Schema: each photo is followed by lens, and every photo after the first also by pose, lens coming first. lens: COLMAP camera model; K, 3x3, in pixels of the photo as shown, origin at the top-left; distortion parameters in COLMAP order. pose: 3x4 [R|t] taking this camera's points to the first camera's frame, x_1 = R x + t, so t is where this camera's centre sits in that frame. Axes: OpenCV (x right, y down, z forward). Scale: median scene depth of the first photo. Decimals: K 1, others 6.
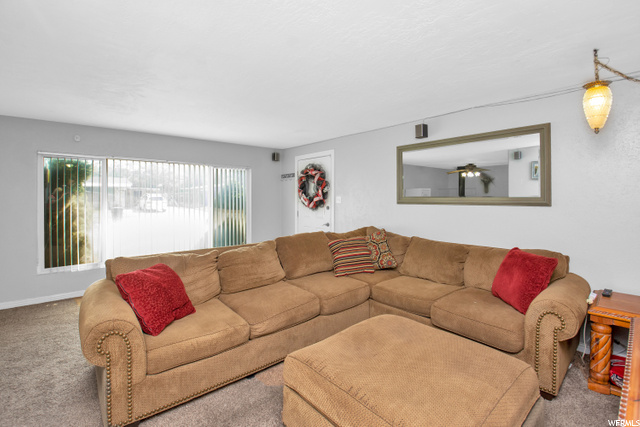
lens RADIAL K [[293.5, 0, 317.1], [0, 293.5, 199.0], [0, 0, 1]] dist [0.000290, -0.000093]
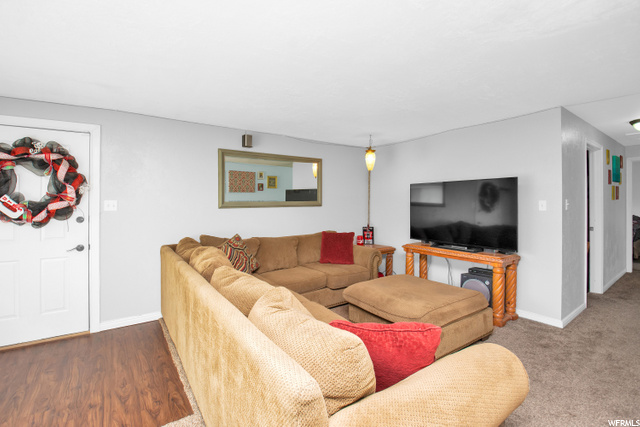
lens RADIAL K [[293.5, 0, 317.1], [0, 293.5, 199.0], [0, 0, 1]] dist [0.000290, -0.000093]
pose [[0.112326, 0.006324, 0.993651, -0.644540], [0.003687, 0.999970, -0.006781, -0.007448], [-0.993665, 0.004425, 0.112300, 0.583990]]
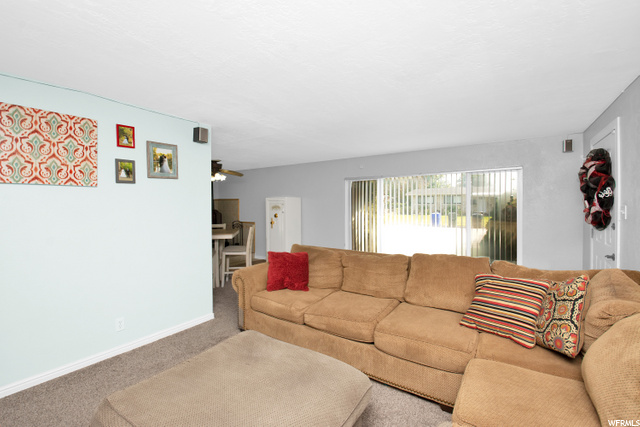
lens RADIAL K [[274.6, 0, 320.0], [0, 274.6, 213.5], [0, 0, 1]] dist [-0.000831, -0.000130]
pose [[0.261187, 0.025409, -0.964954, 0.492617], [-0.008827, 0.999675, 0.023935, -0.000813], [0.965248, 0.002266, 0.261326, 0.439821]]
